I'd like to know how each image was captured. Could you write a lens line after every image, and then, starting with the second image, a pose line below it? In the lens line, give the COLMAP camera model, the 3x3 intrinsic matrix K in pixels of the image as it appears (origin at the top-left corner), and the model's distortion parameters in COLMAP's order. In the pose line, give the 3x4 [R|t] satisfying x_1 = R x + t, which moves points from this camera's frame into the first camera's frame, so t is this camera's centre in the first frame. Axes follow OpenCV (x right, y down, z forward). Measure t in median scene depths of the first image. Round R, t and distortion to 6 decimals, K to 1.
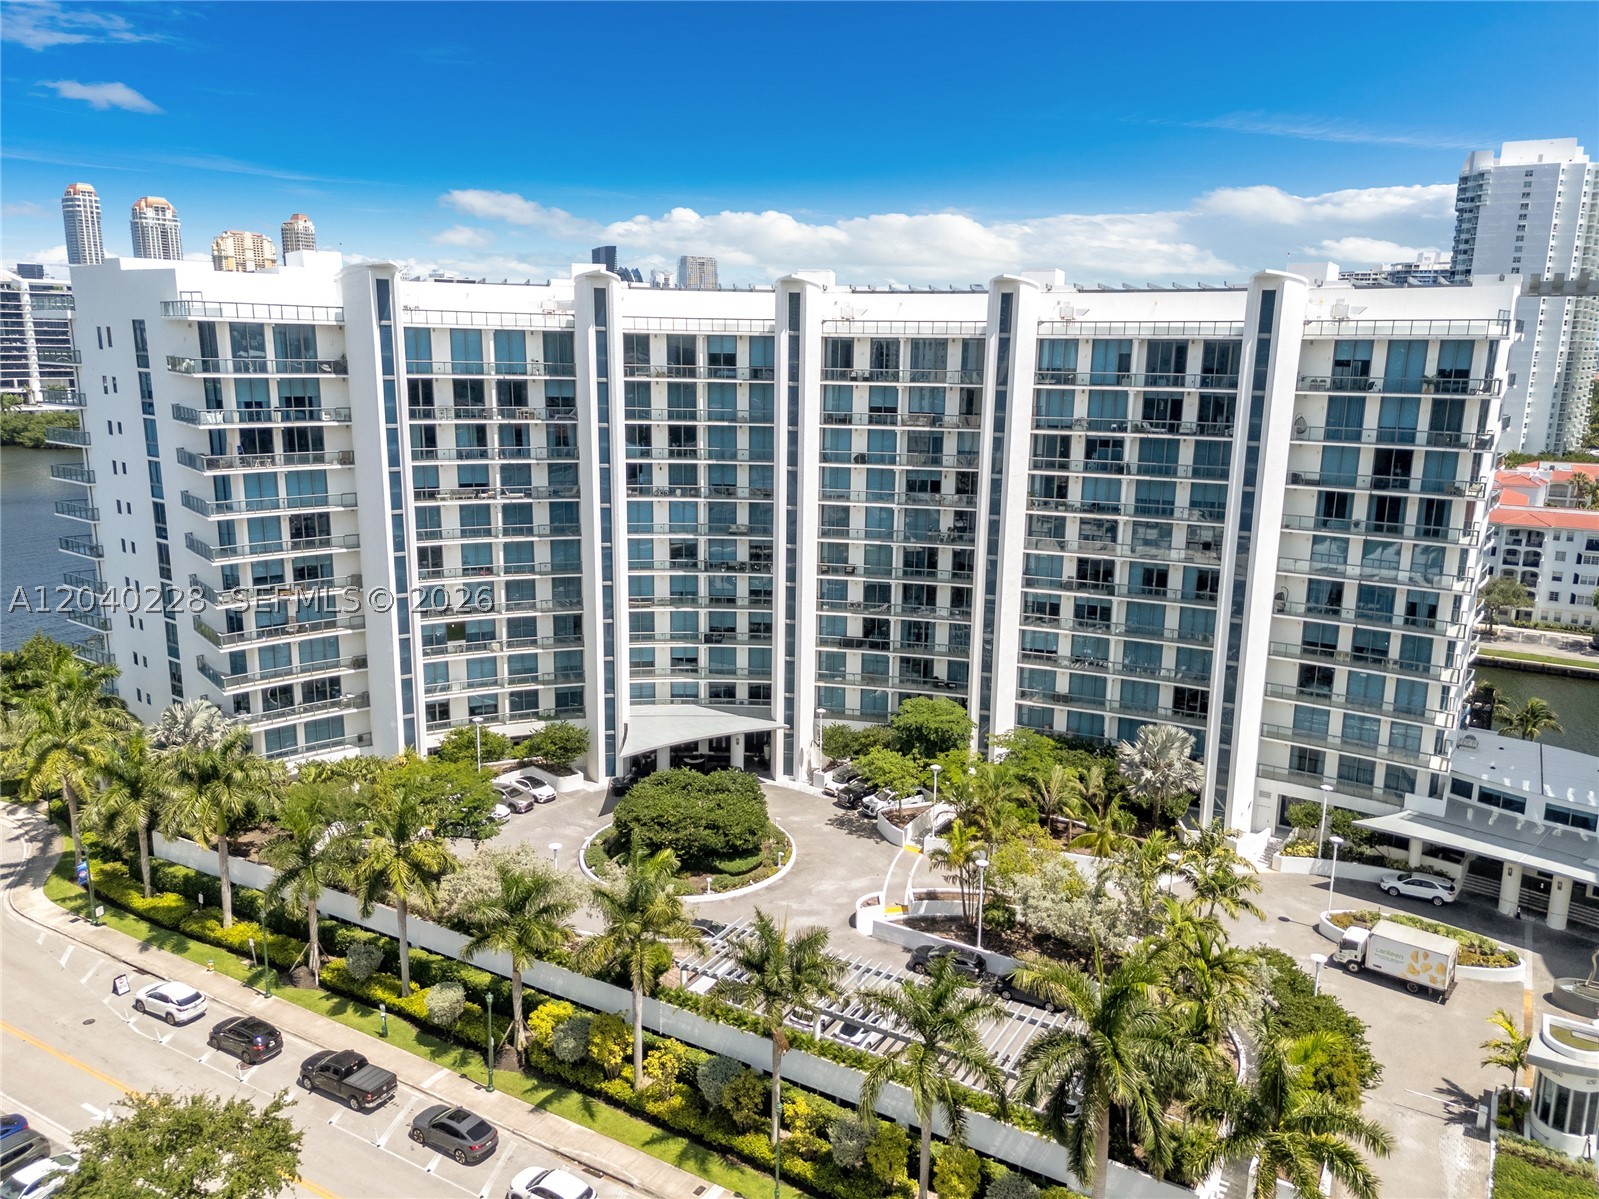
lens RADIAL K [[1170.4, 0, 812.6], [0, 1170.4, 595.4], [0, 0, 1]] dist [0.088535, -0.084386]
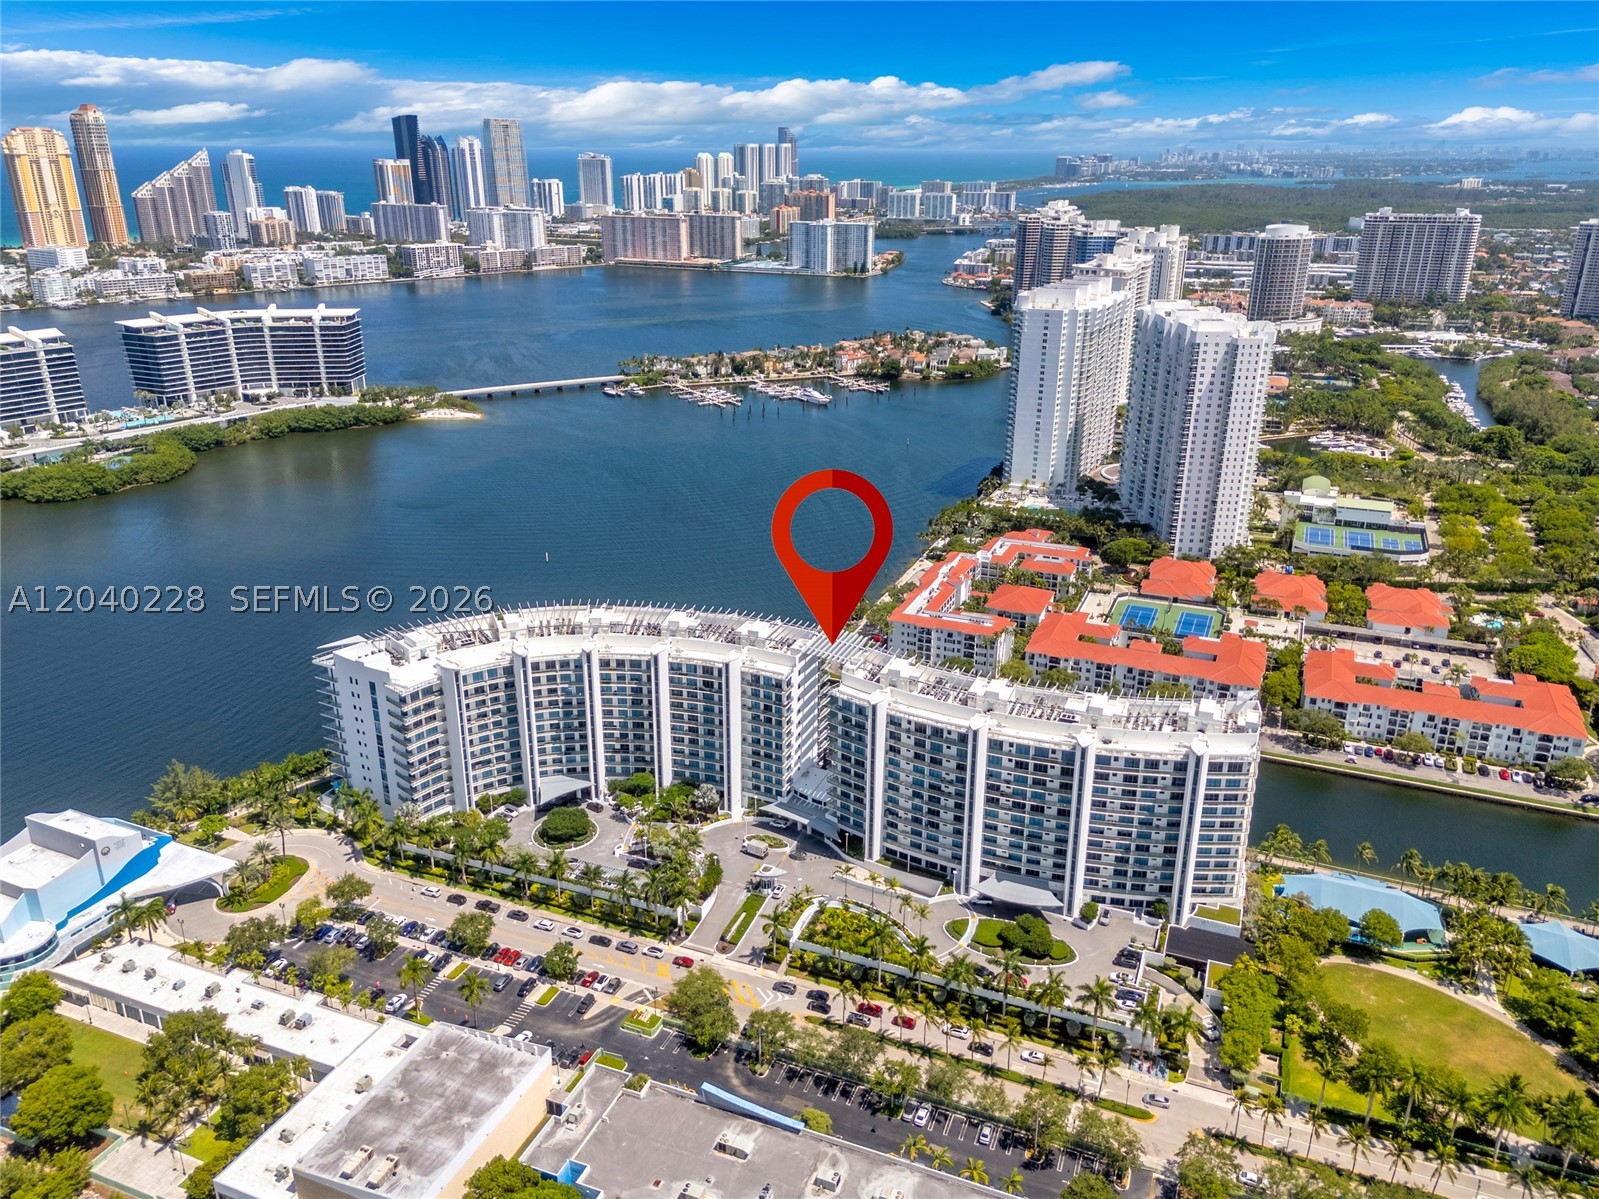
lens RADIAL K [[1170.4, 0, 812.6], [0, 1170.4, 595.4], [0, 0, 1]] dist [0.088535, -0.084386]
pose [[0.989699, -0.057231, 0.131224, 0.164692], [0.037237, 0.987978, 0.150043, -0.811636], [-0.138233, -0.143611, 0.979932, -1.989290]]
